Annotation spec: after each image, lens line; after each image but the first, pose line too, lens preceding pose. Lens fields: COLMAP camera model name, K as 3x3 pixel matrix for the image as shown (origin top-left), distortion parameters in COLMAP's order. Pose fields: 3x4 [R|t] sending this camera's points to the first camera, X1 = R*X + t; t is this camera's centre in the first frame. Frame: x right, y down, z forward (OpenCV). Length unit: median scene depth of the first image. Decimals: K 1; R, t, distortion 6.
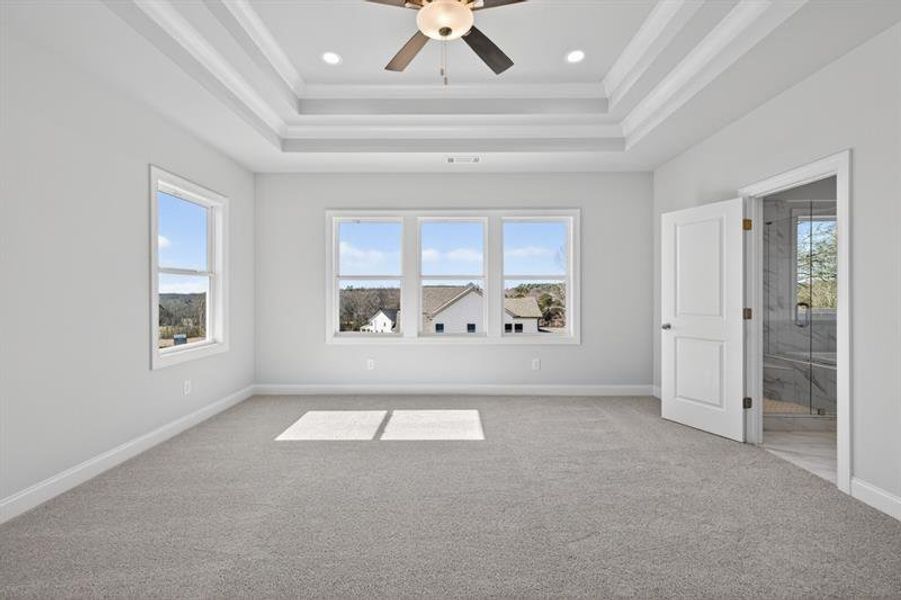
lens RADIAL K [[376.7, 0, 450.7], [0, 376.7, 297.9], [0, 0, 1]] dist [-0.003639, -0.000172]
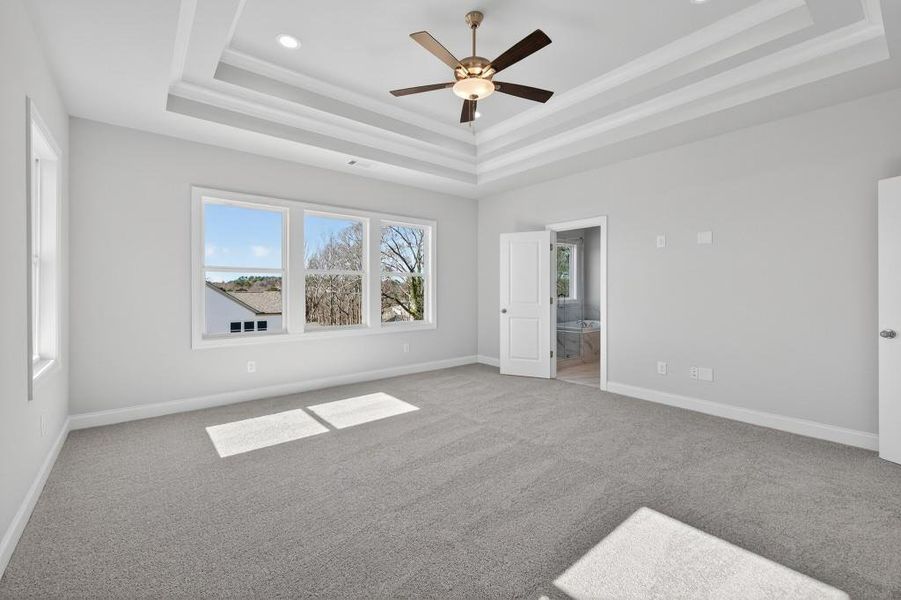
lens RADIAL K [[376.7, 0, 457.5], [0, 376.7, 290.6], [0, 0, 1]] dist [-0.003639, -0.000172]
pose [[0.765408, -0.001662, 0.643543, -0.507460], [0.004687, 0.999985, -0.002992, 0.000408], [-0.643528, 0.005306, 0.765404, -0.005302]]
